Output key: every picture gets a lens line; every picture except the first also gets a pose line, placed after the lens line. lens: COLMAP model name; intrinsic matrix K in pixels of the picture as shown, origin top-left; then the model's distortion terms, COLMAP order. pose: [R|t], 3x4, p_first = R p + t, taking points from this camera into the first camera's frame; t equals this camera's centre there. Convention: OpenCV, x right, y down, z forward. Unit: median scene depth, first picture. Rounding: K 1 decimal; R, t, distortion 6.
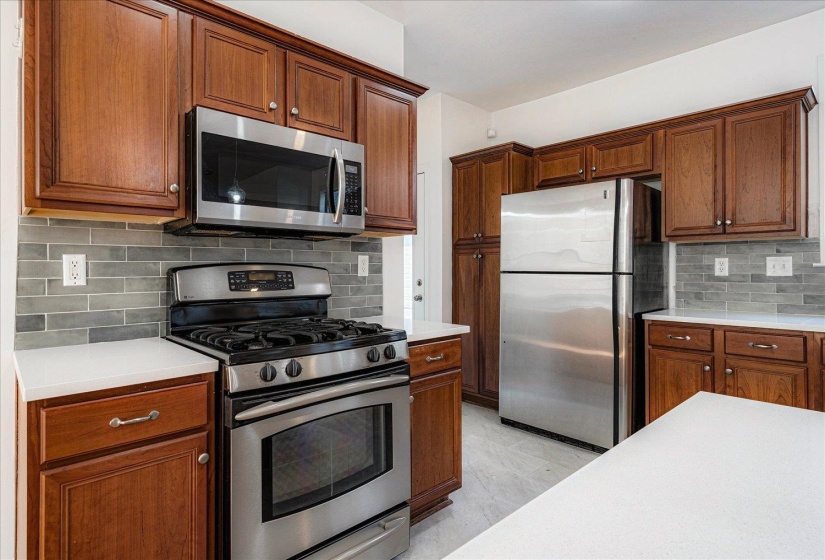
lens RADIAL K [[436.1, 0, 381.7], [0, 436.1, 267.5], [0, 0, 1]] dist [0.002553, 0.000509]
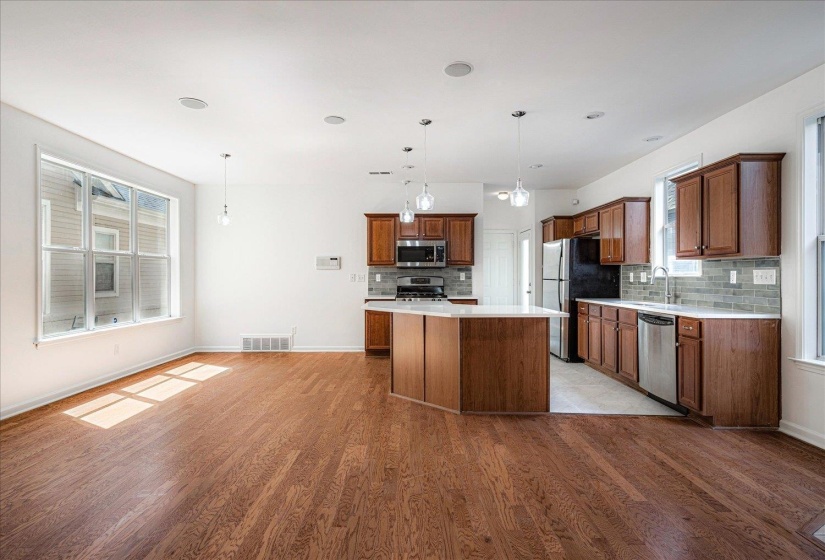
lens RADIAL K [[420.1, 0, 406.9], [0, 420.1, 274.4], [0, 0, 1]] dist [-0.002744, 0.003599]
pose [[0.747489, -0.001058, -0.664274, 1.731308], [0.001917, 0.999998, 0.000564, -0.022865], [0.664272, -0.001695, 0.747489, -1.469192]]
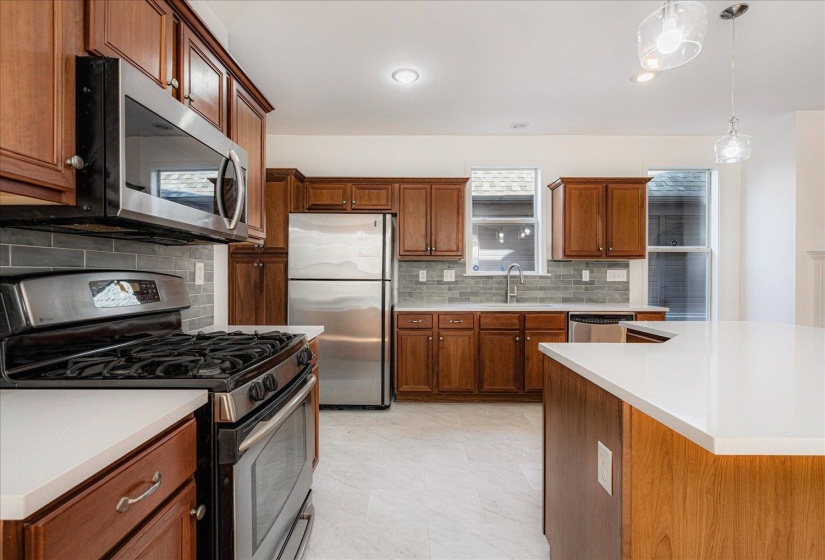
lens RADIAL K [[376.5, 0, 407.0], [0, 376.5, 279.7], [0, 0, 1]] dist [-0.011616, 0.000002]
pose [[0.669822, -0.004265, 0.742510, -0.397423], [-0.006942, 0.999904, 0.012006, -0.004420], [-0.742490, -0.013197, 0.669728, 0.151510]]
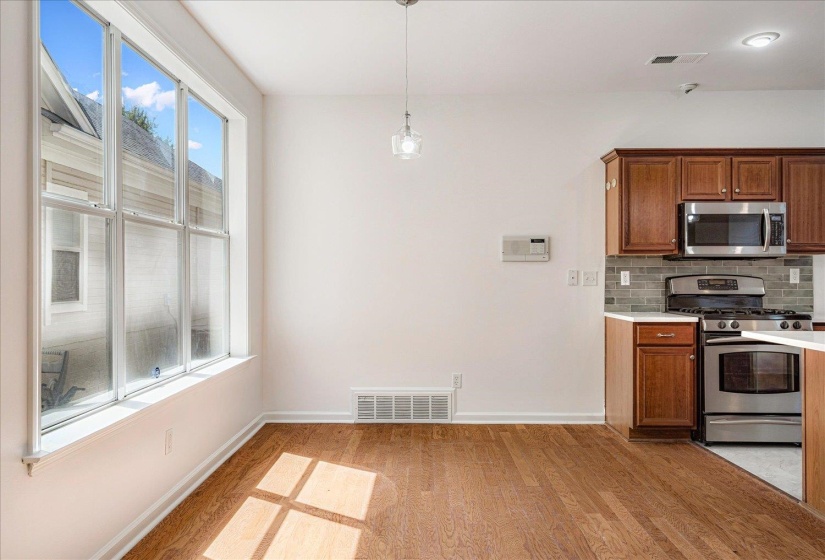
lens RADIAL K [[579.5, 0, 407.8], [0, 579.5, 272.7], [0, 0, 1]] dist [0.006586, -0.006483]
pose [[0.736478, -0.000706, -0.676461, 0.357580], [0.000127, 1.000000, -0.000906, -0.014779], [0.676462, 0.000581, 0.736478, -1.438911]]
